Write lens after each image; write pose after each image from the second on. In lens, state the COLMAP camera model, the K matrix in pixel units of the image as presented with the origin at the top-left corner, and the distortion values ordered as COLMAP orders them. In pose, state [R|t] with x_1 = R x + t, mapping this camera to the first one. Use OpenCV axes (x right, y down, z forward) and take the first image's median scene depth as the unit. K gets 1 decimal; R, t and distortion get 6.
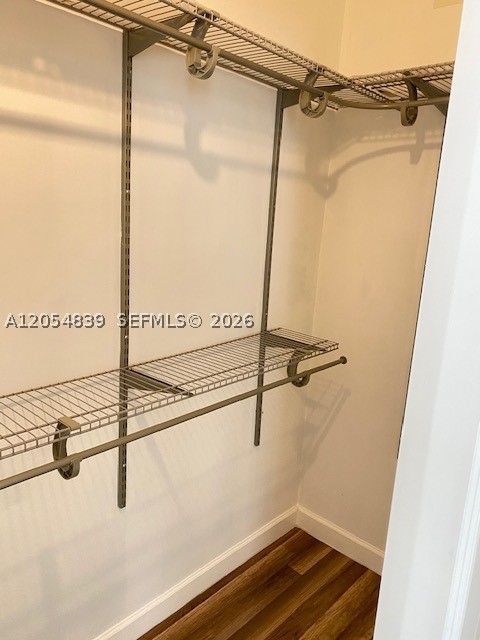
lens RADIAL K [[489.6, 0, 240.0], [0, 489.6, 320.0], [0, 0, 1]] dist [-0.002800, -0.005317]
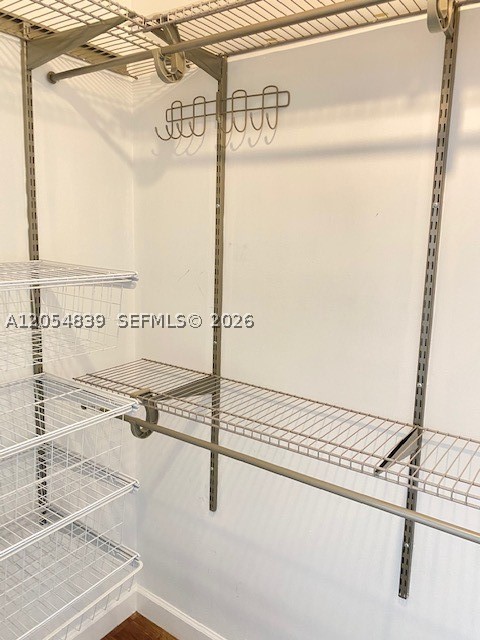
lens RADIAL K [[500.5, 0, 240.9], [0, 500.5, 308.5], [0, 0, 1]] dist [0.064282, -0.002453]
pose [[0.159968, 0.136211, -0.977679, 0.796550], [-0.232175, 0.967840, 0.096852, -0.156973], [0.959429, 0.211500, 0.186448, 0.842537]]
